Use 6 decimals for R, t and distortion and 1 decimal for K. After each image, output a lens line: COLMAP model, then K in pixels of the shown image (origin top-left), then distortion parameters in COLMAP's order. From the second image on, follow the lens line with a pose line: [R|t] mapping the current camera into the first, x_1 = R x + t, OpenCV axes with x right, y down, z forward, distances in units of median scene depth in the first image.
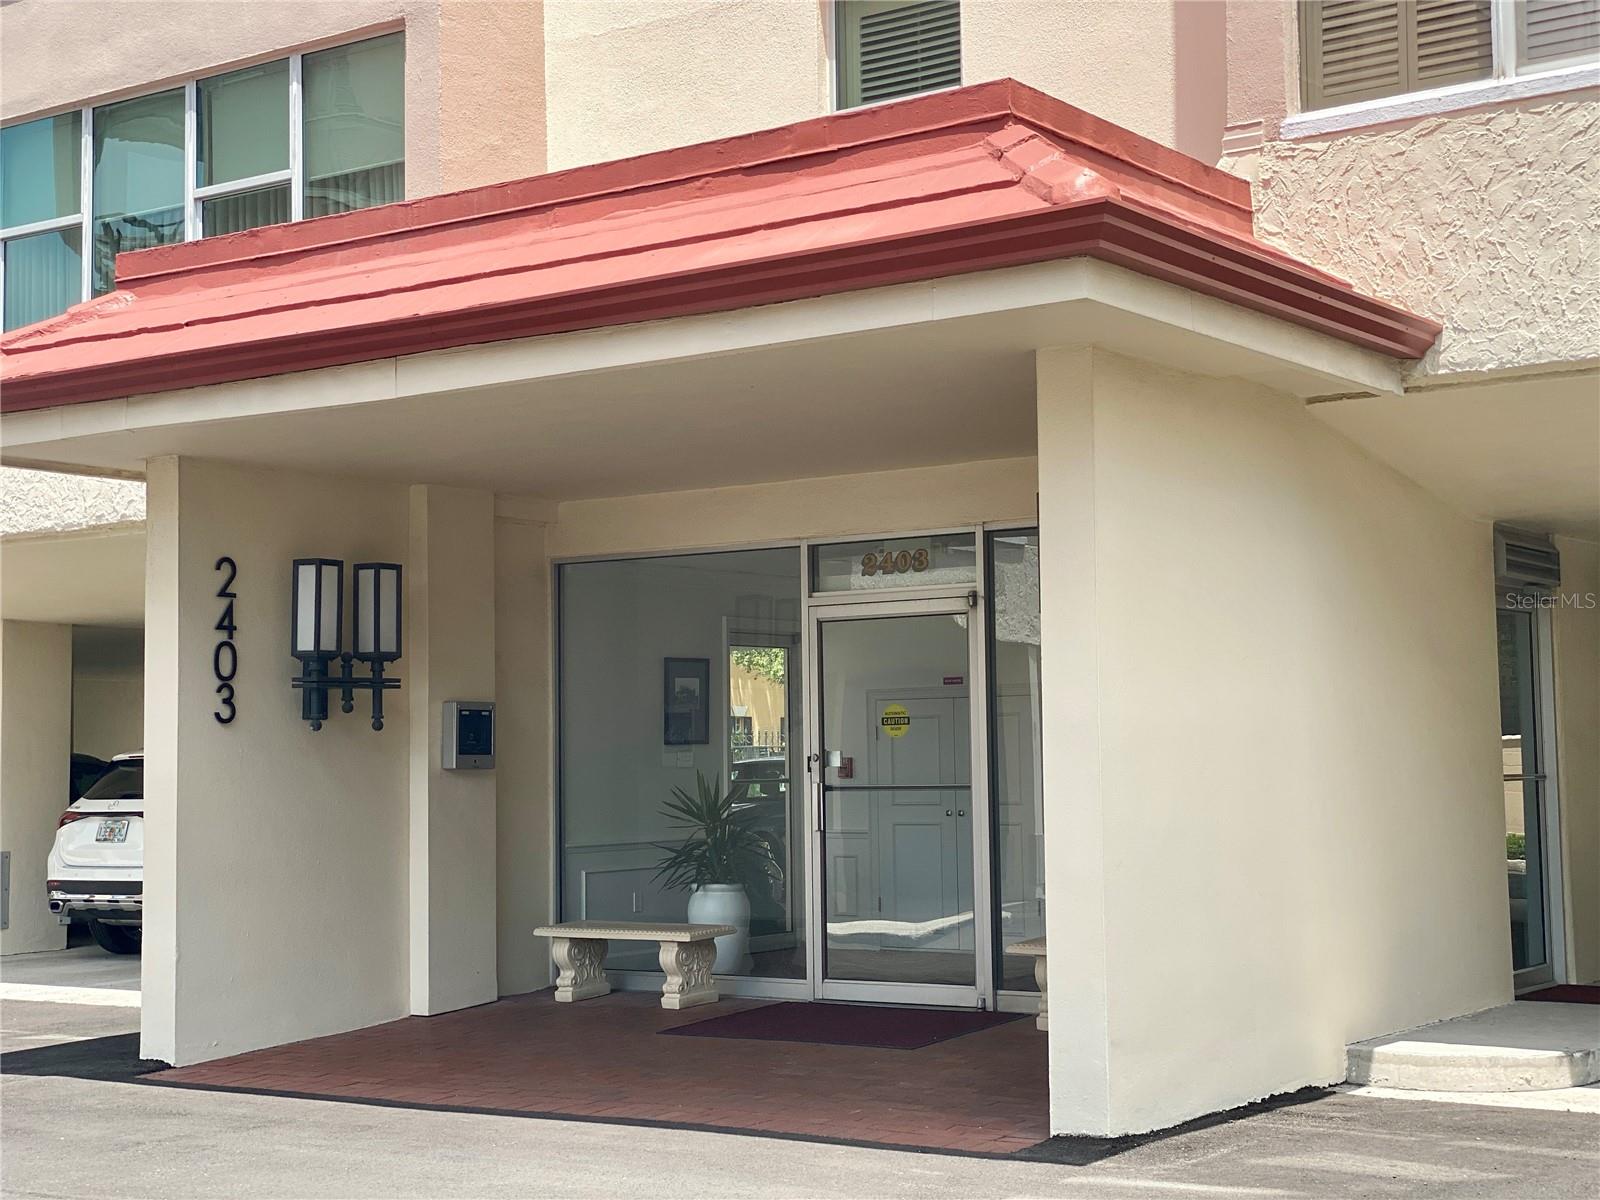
lens RADIAL K [[2400.4, 0, 801.1], [0, 2400.4, 570.7], [0, 0, 1]] dist [0.149826, 0.013541]
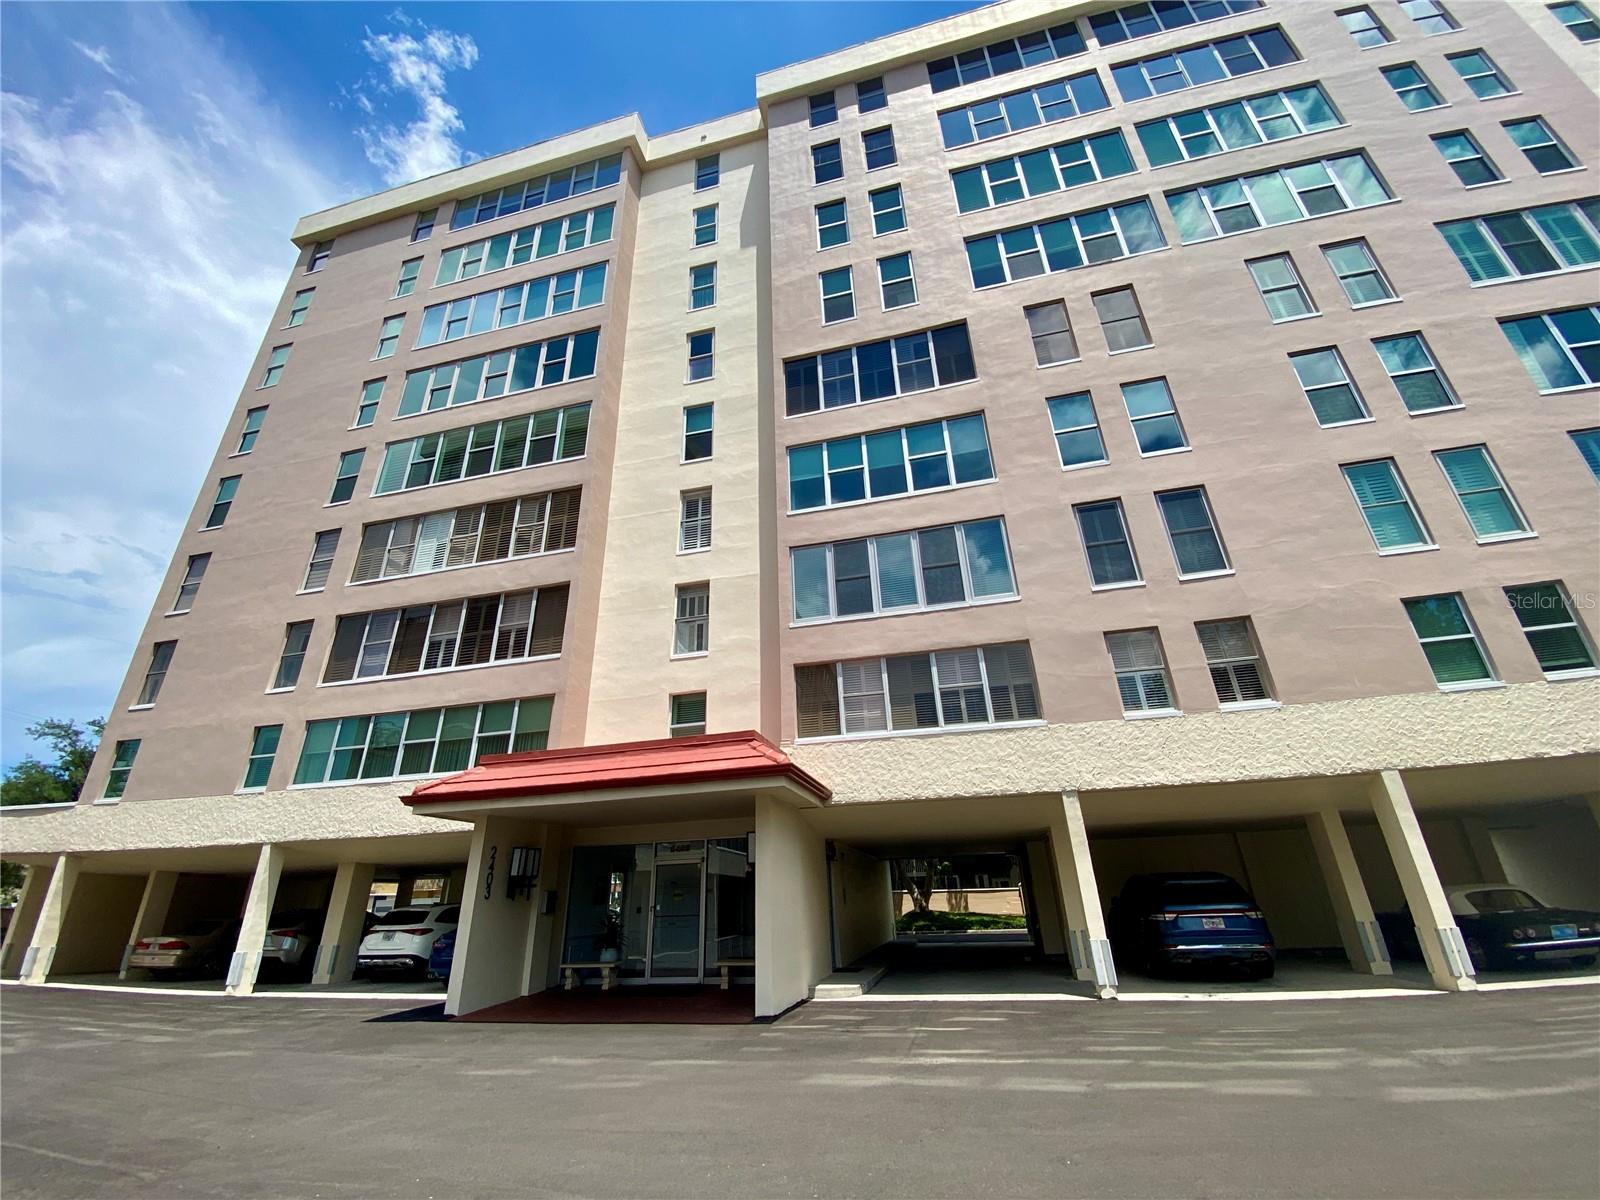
lens RADIAL K [[653.5, 0, 791.0], [0, 653.5, 600.6], [0, 0, 1]] dist [0.017630, -0.018760]
pose [[0.936589, 0.131830, 0.324688, -0.185278], [-0.010017, 0.936233, -0.351237, -0.008951], [-0.350287, 0.325712, 0.878186, -0.080256]]
